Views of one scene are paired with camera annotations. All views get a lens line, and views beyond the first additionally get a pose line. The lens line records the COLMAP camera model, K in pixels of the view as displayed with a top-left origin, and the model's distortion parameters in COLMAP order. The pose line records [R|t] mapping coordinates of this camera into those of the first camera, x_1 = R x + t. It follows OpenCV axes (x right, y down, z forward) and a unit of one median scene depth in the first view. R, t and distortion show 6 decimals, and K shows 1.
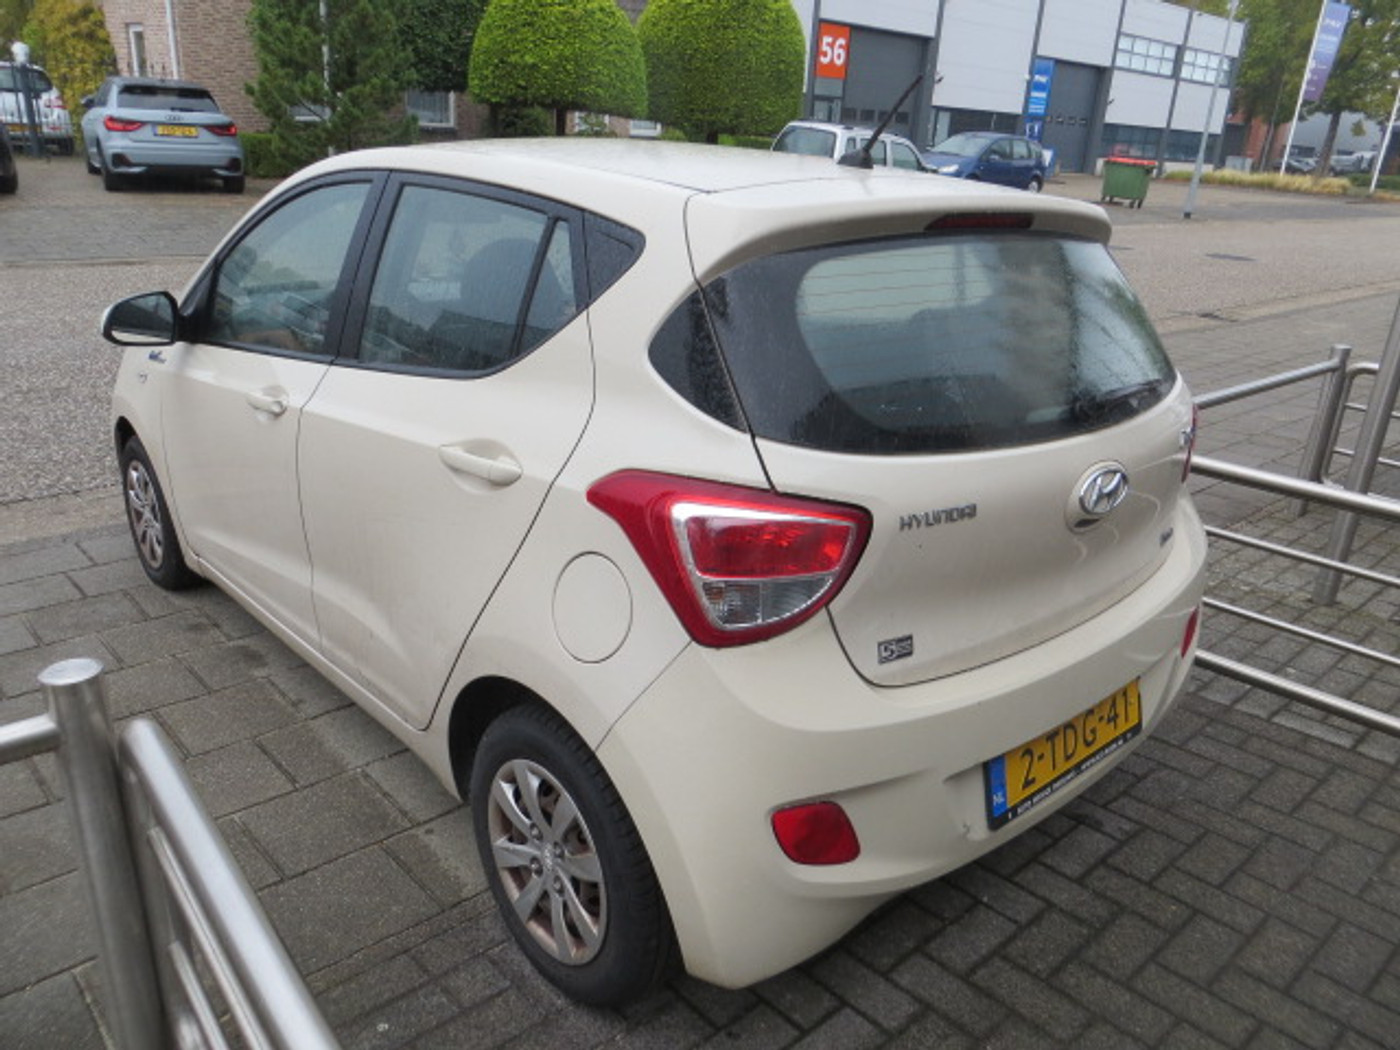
lens RADIAL K [[1011.8, 0, 700.0], [0, 1011.8, 525.0], [0, 0, 1]] dist [-0.033297, 0.013545]
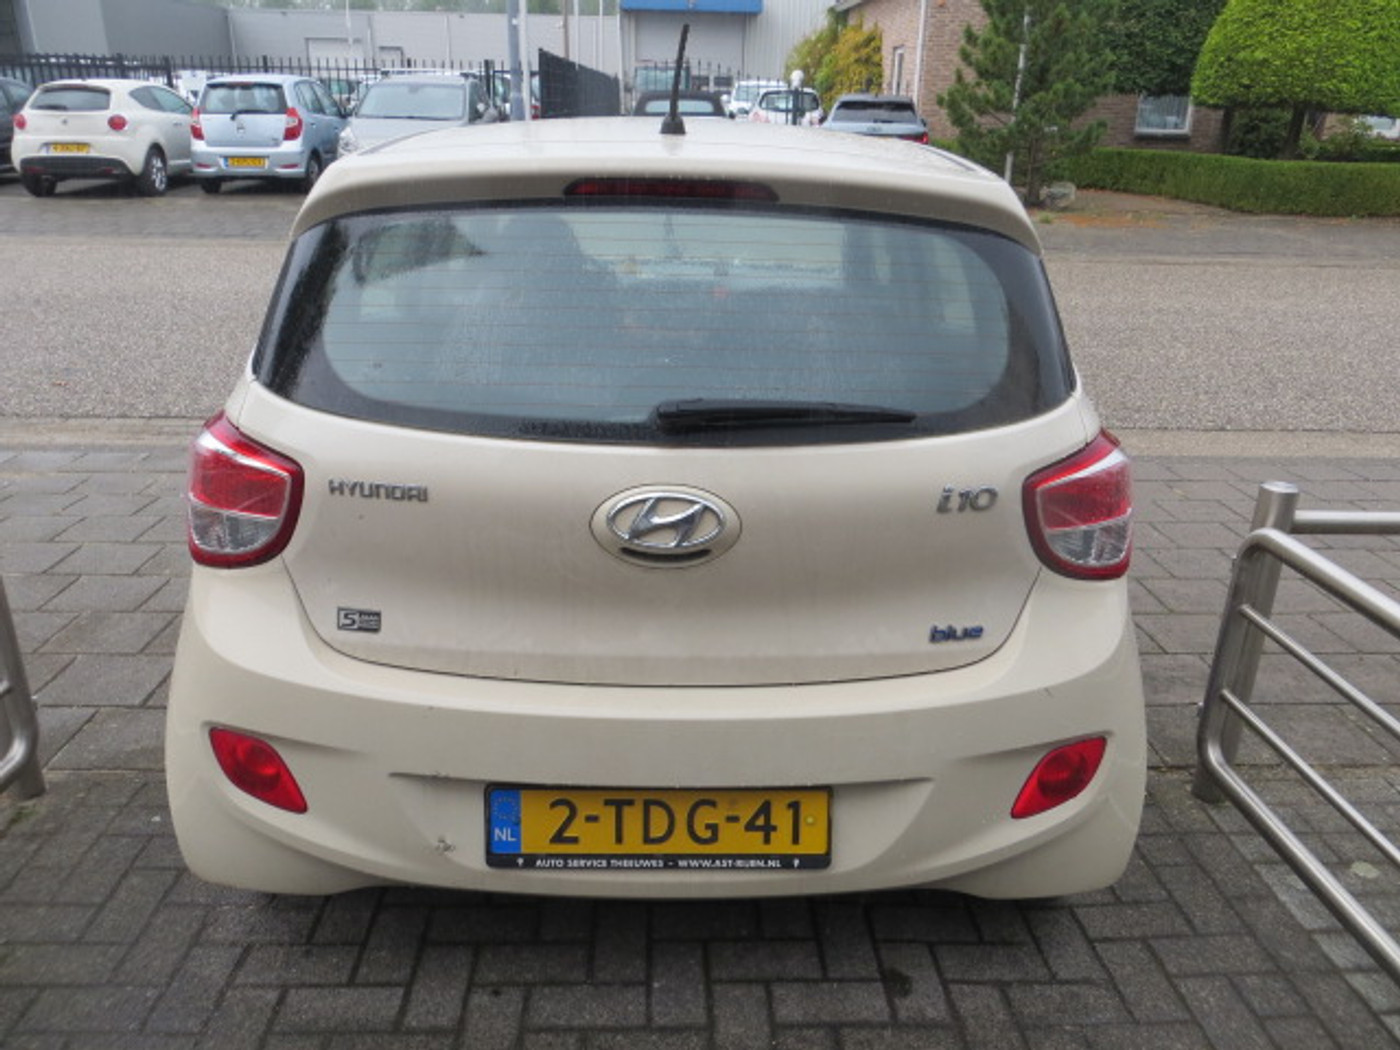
lens RADIAL K [[1011.8, 0, 700.0], [0, 1011.8, 525.0], [0, 0, 1]] dist [-0.033297, 0.013545]
pose [[0.767545, 0.201679, -0.608441, 0.072030], [-0.207776, 0.976242, 0.061485, -0.006679], [0.606385, 0.079227, 0.791214, 0.030175]]
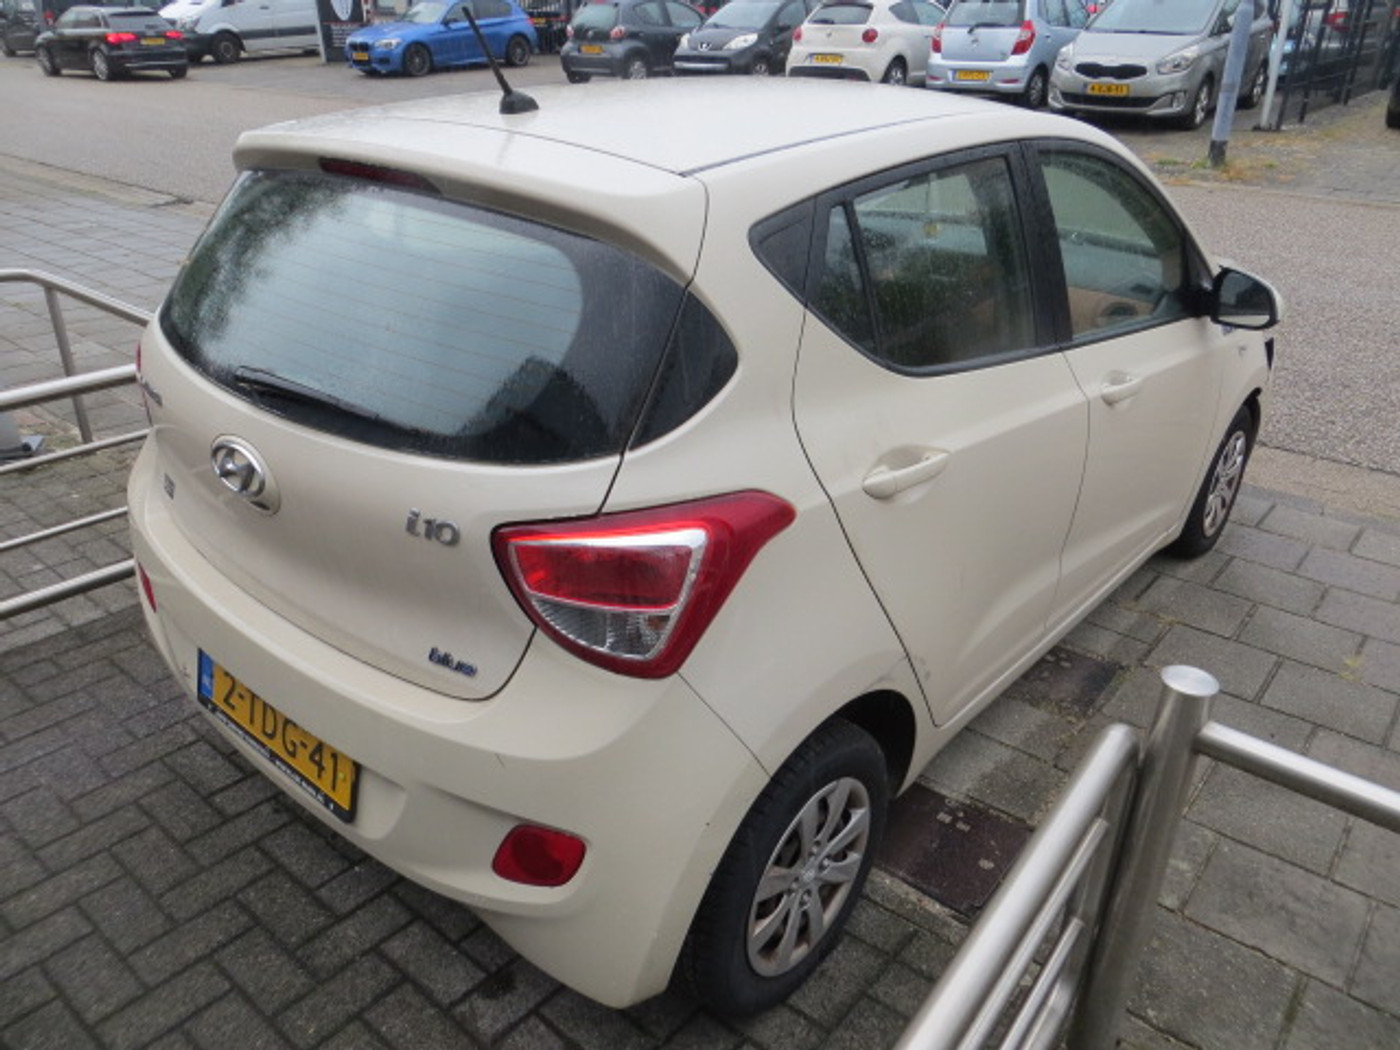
lens RADIAL K [[1011.8, 0, 700.0], [0, 1011.8, 525.0], [0, 0, 1]] dist [-0.033297, 0.013545]
pose [[0.155167, 0.396451, -0.904848, 0.104423], [-0.346547, 0.879580, 0.325953, -0.034407], [0.925110, 0.262995, 0.273871, 0.091257]]
